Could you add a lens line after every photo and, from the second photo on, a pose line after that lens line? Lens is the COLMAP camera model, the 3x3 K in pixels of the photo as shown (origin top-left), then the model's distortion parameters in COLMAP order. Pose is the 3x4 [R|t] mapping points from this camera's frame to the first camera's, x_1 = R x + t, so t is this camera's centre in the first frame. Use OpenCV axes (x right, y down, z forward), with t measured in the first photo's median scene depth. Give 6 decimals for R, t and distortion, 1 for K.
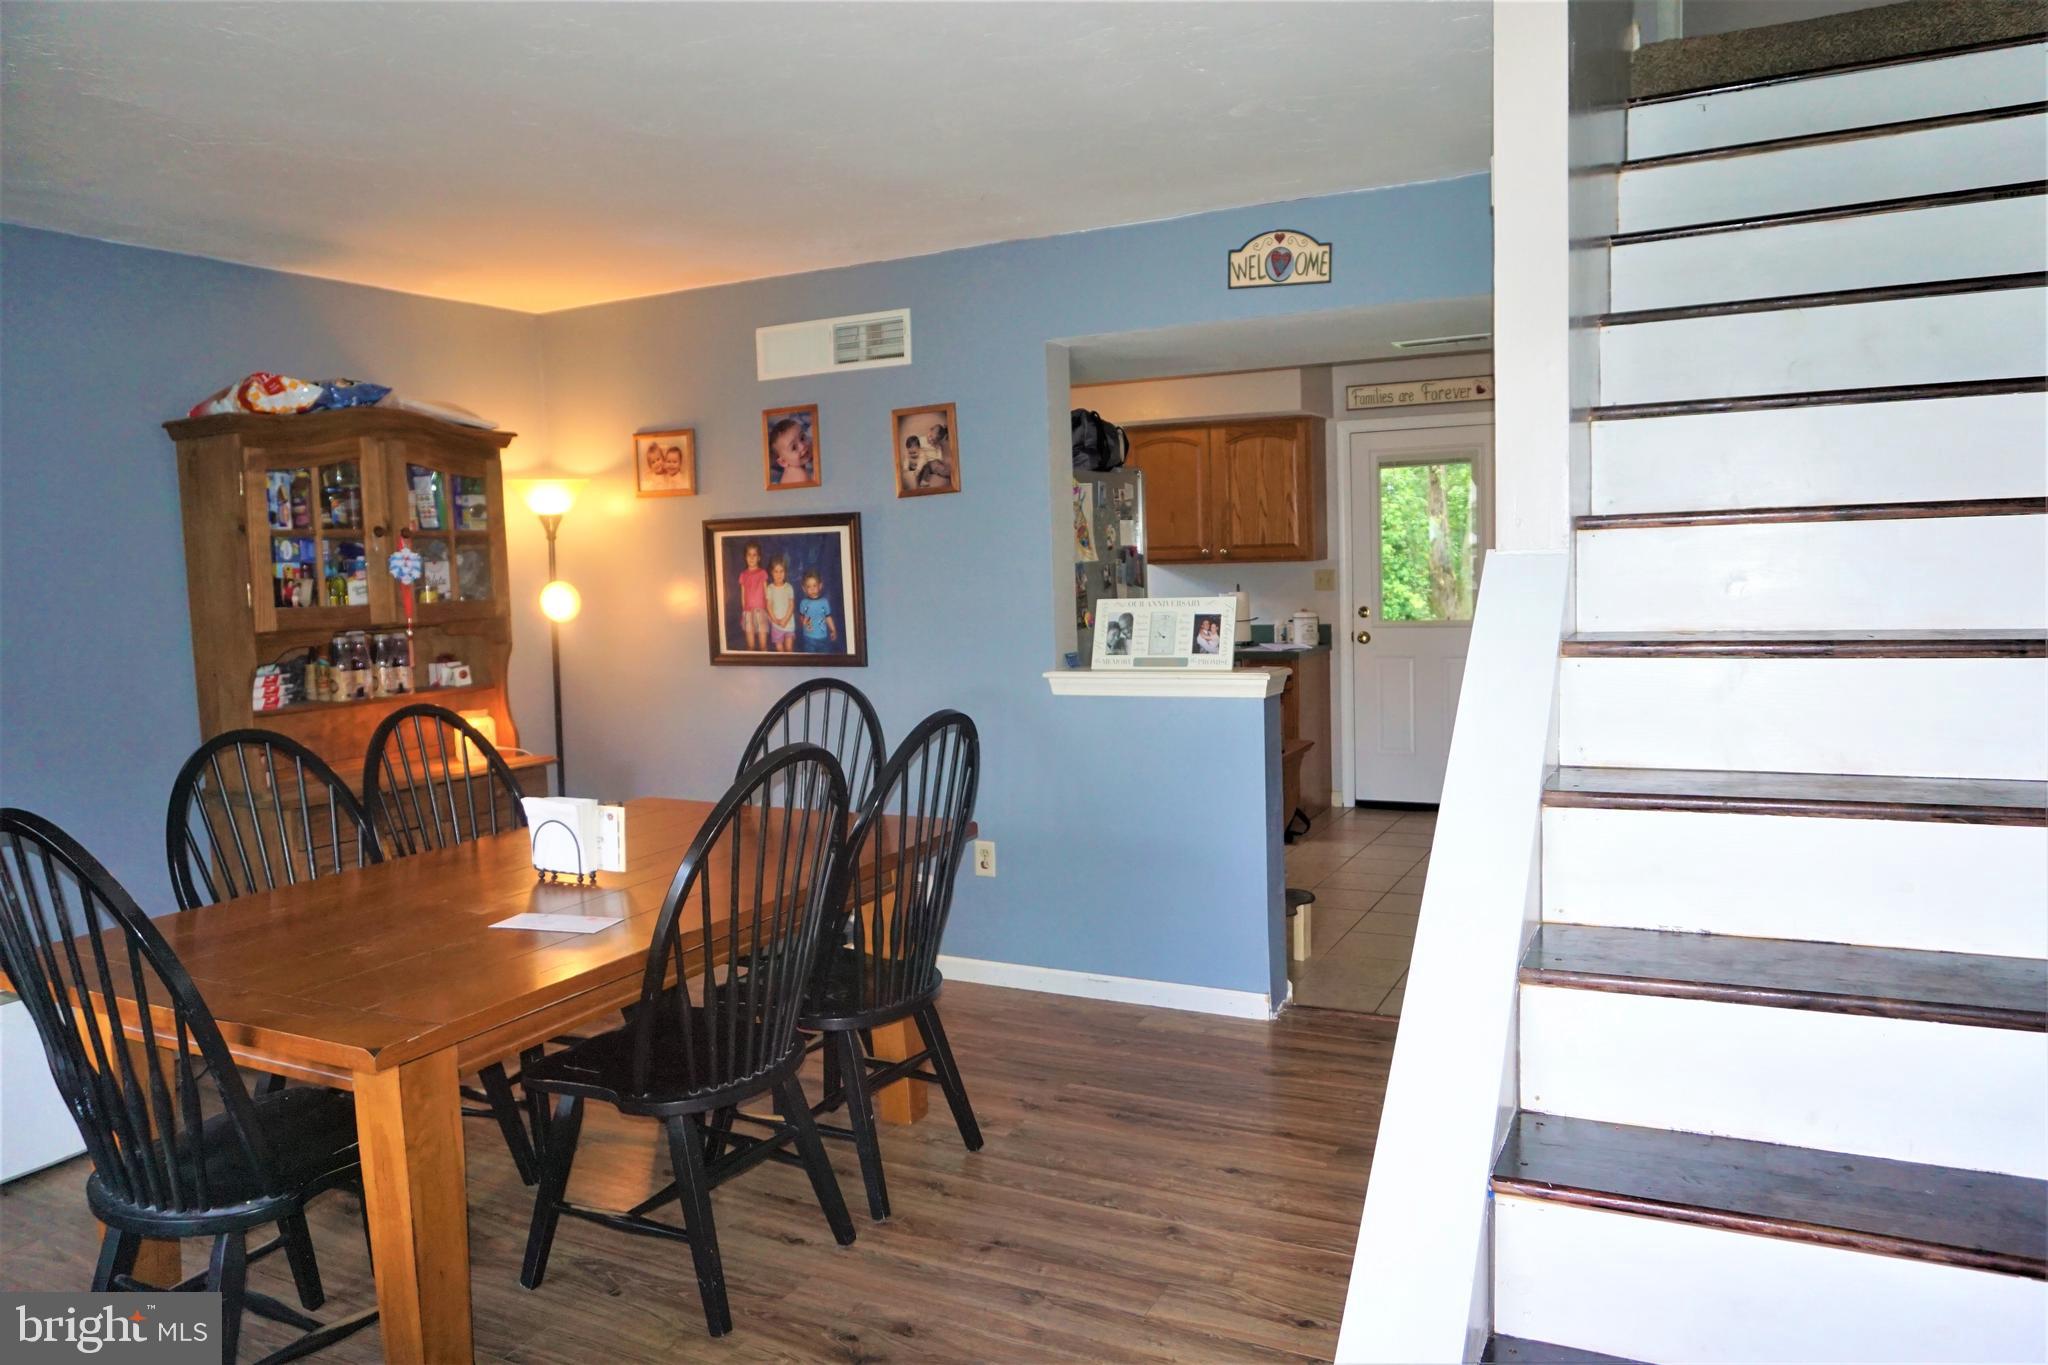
lens RADIAL K [[1367.1, 0, 1024.0], [0, 1367.1, 682.5], [0, 0, 1]] dist [-0.067003, 0.054755]
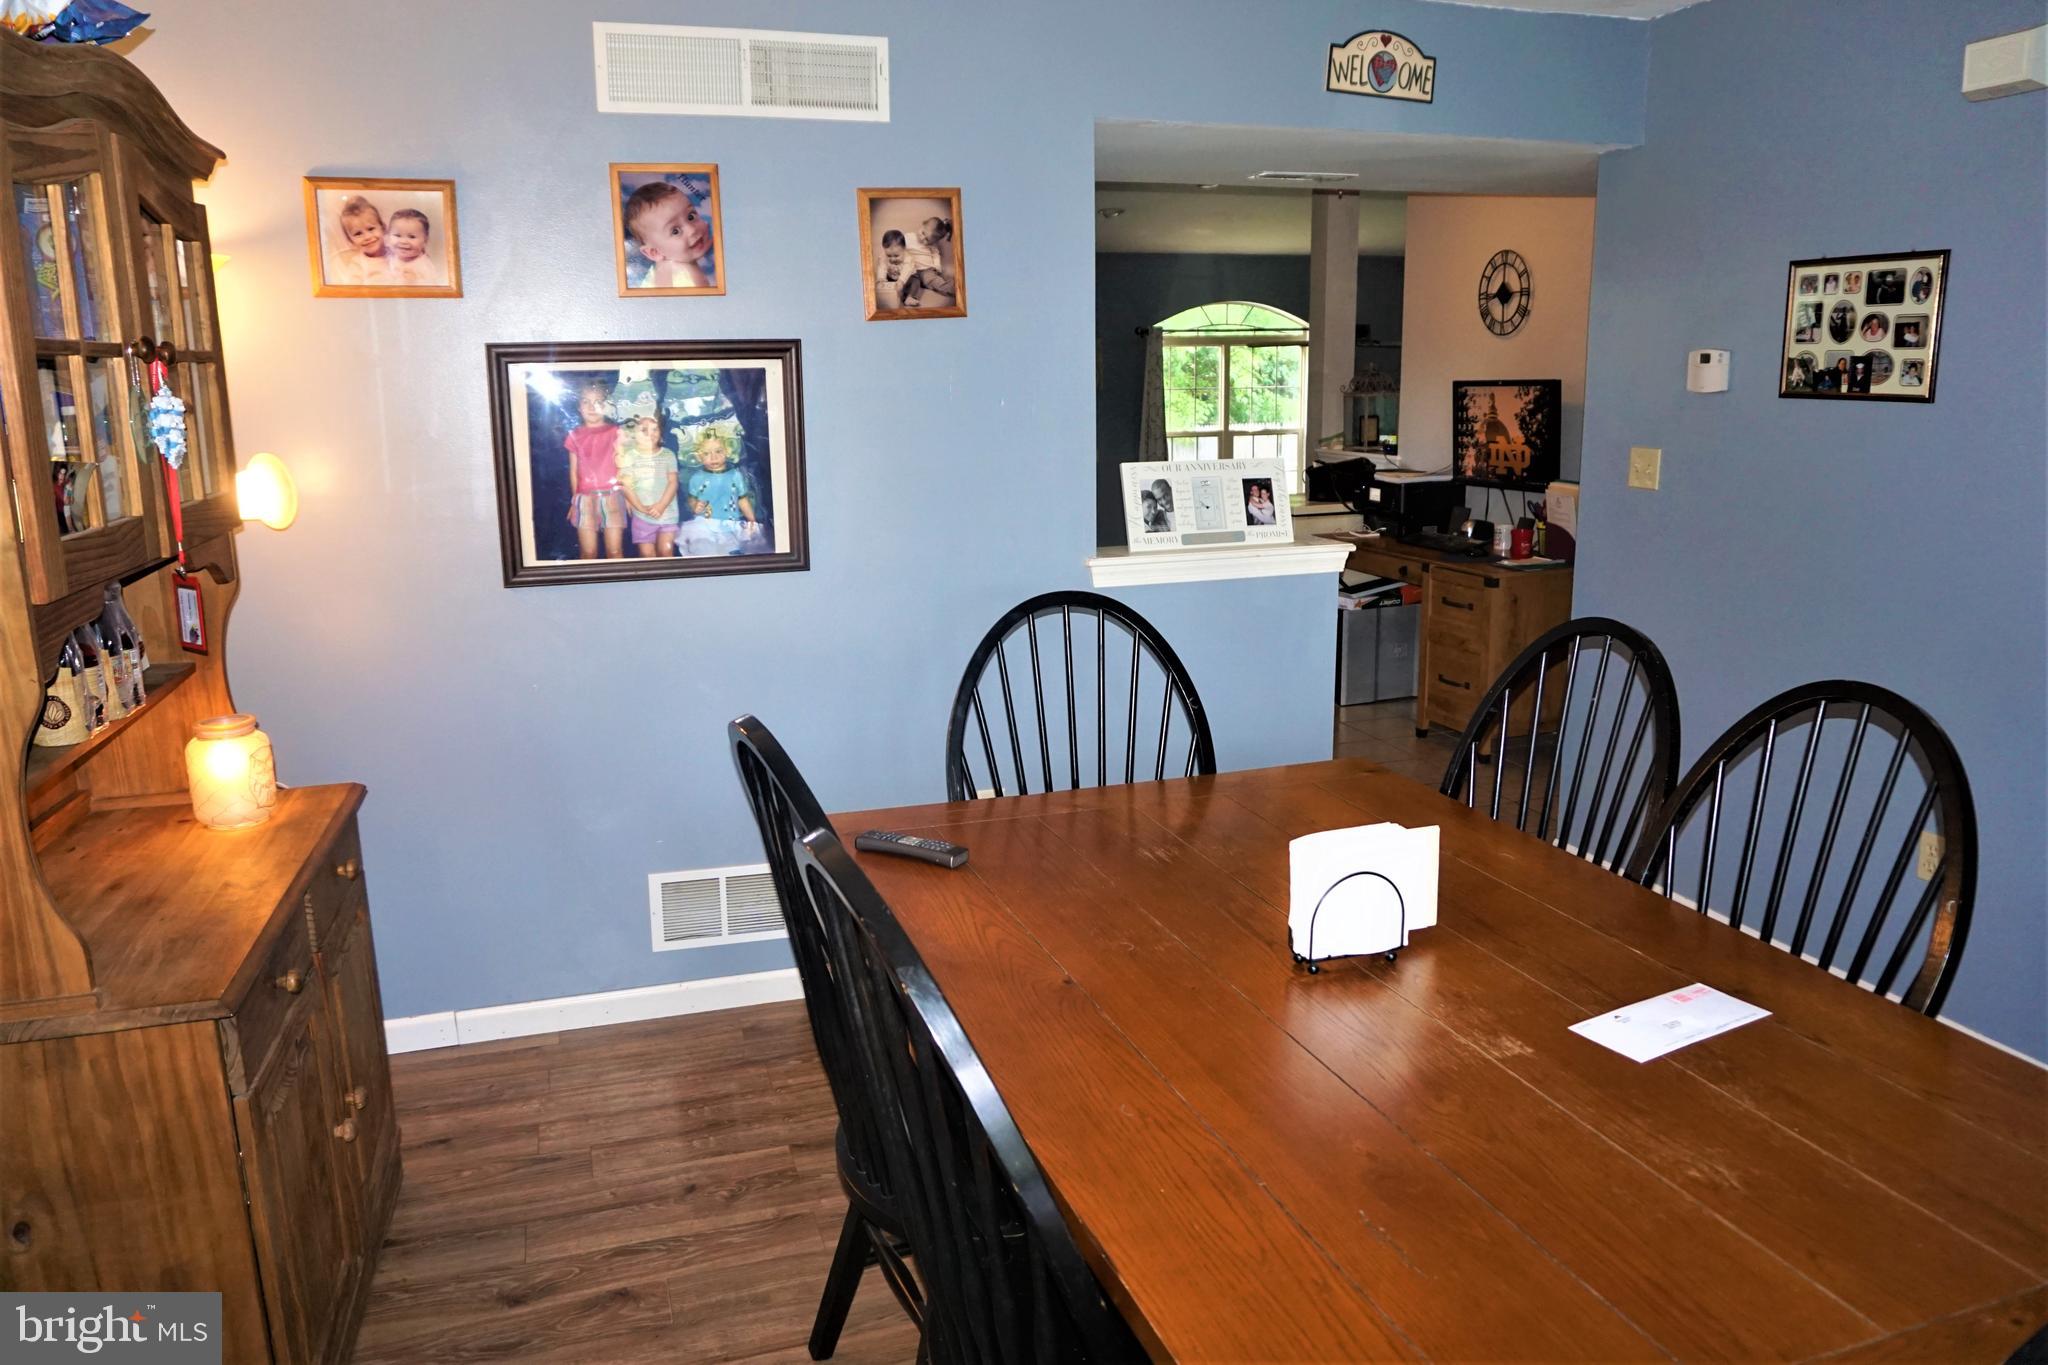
lens RADIAL K [[1420.0, 0, 1024.0], [0, 1420.0, 682.5], [0, 0, 1]] dist [-0.046631, 0.002128]
pose [[0.705084, -0.131066, 0.696906, -0.561904], [0.055708, 0.989971, 0.129821, -0.043634], [-0.706932, -0.052711, 0.705314, 0.438318]]
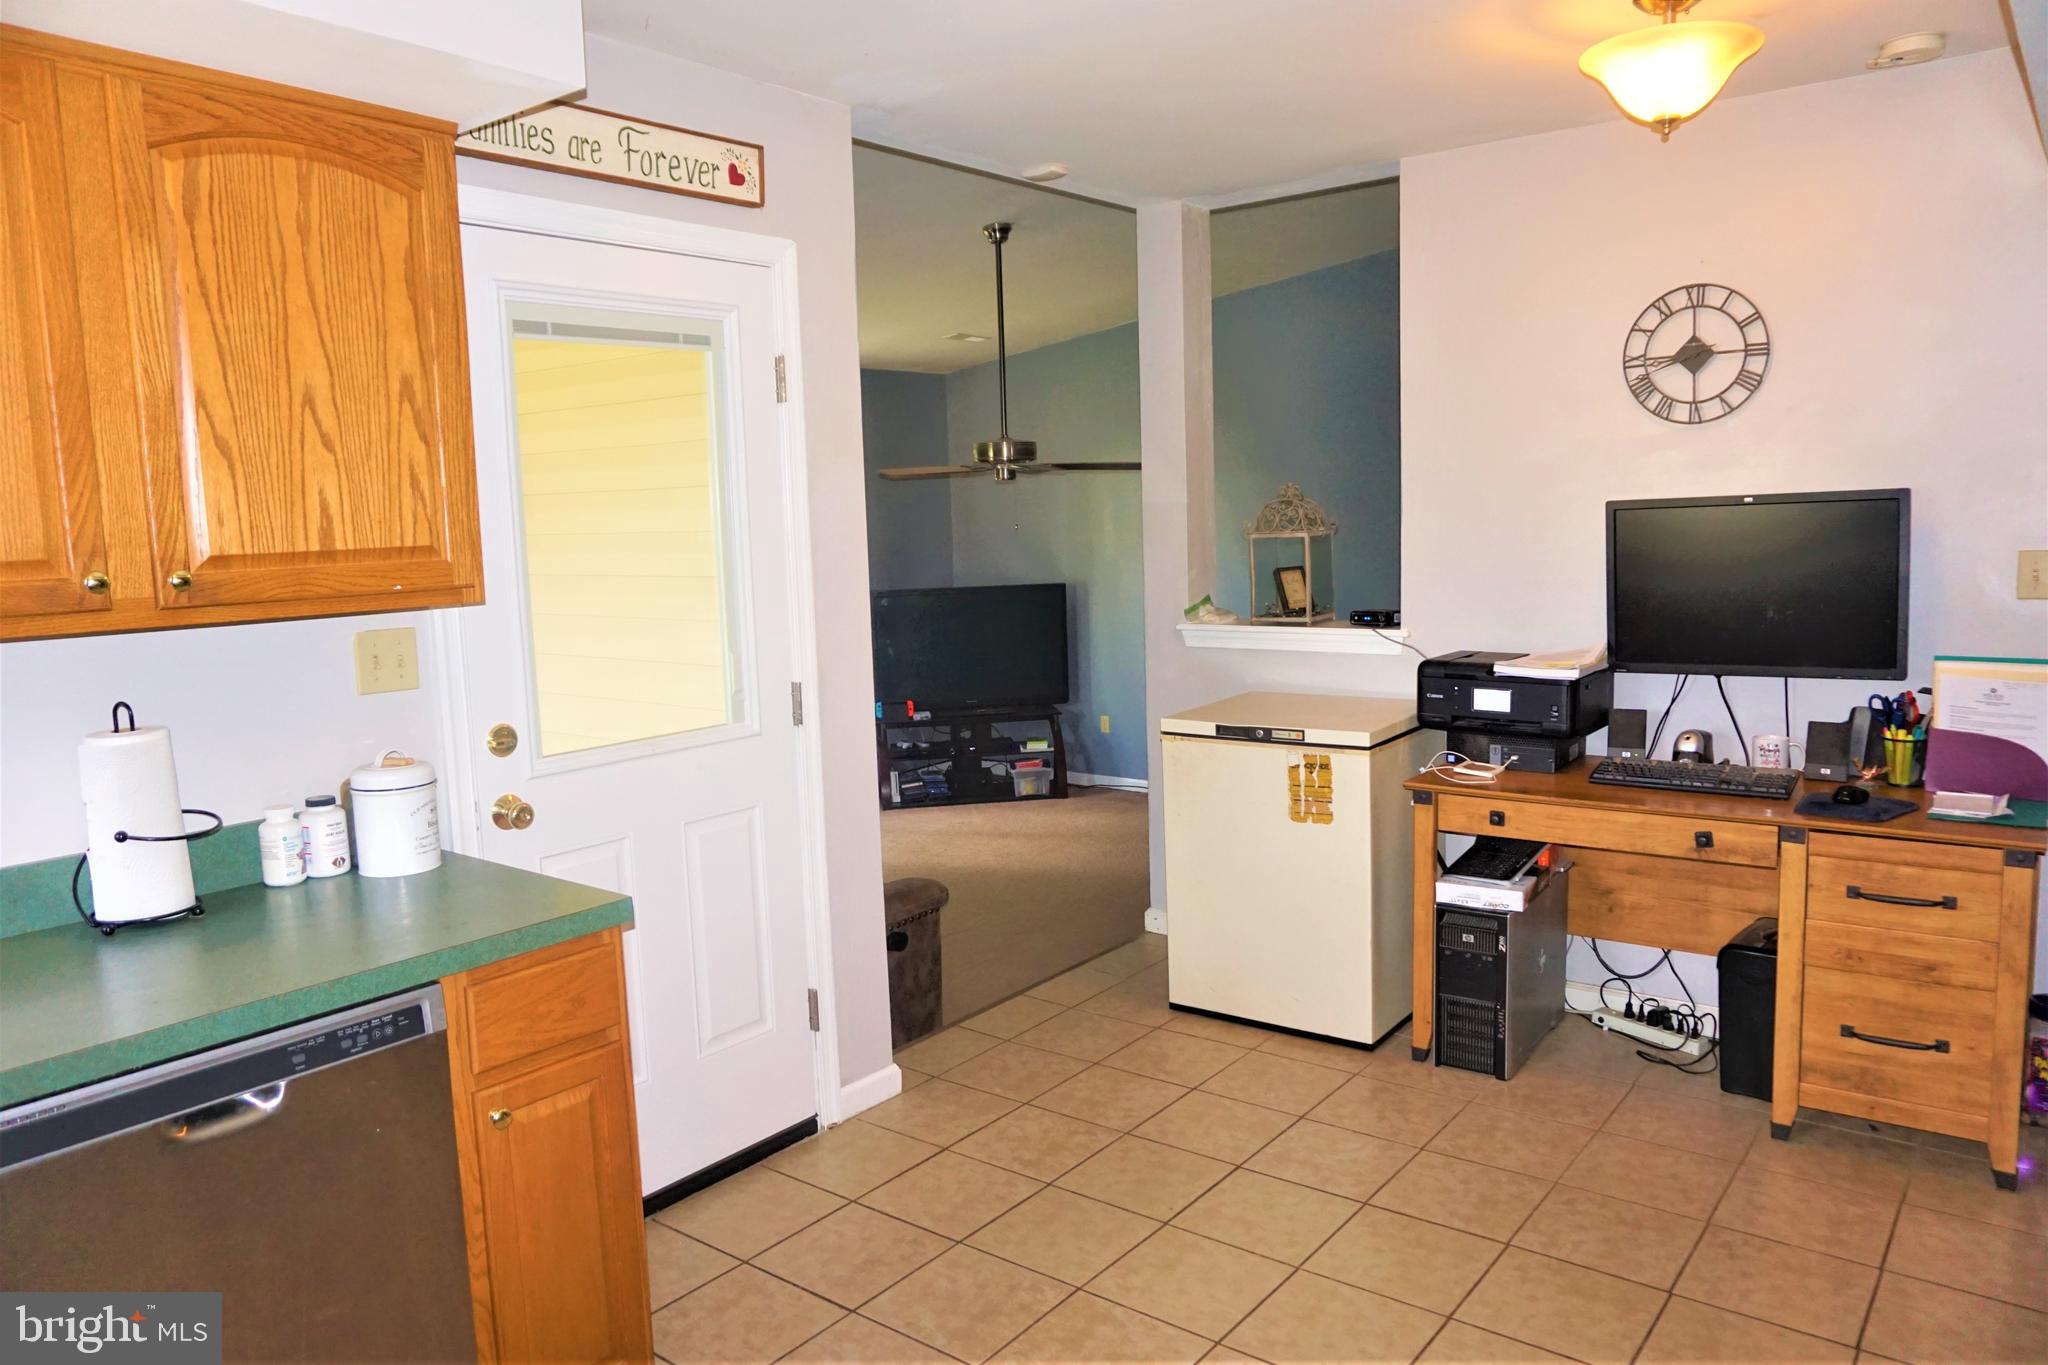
lens RADIAL K [[1417.7, 0, 1024.0], [0, 1417.7, 682.5], [0, 0, 1]] dist [0.000405, -0.000702]
pose [[0.208099, -0.094578, 0.973524, -0.138094], [0.115804, 0.990696, 0.071493, -0.129541], [-0.971228, 0.097860, 0.217116, 1.323750]]
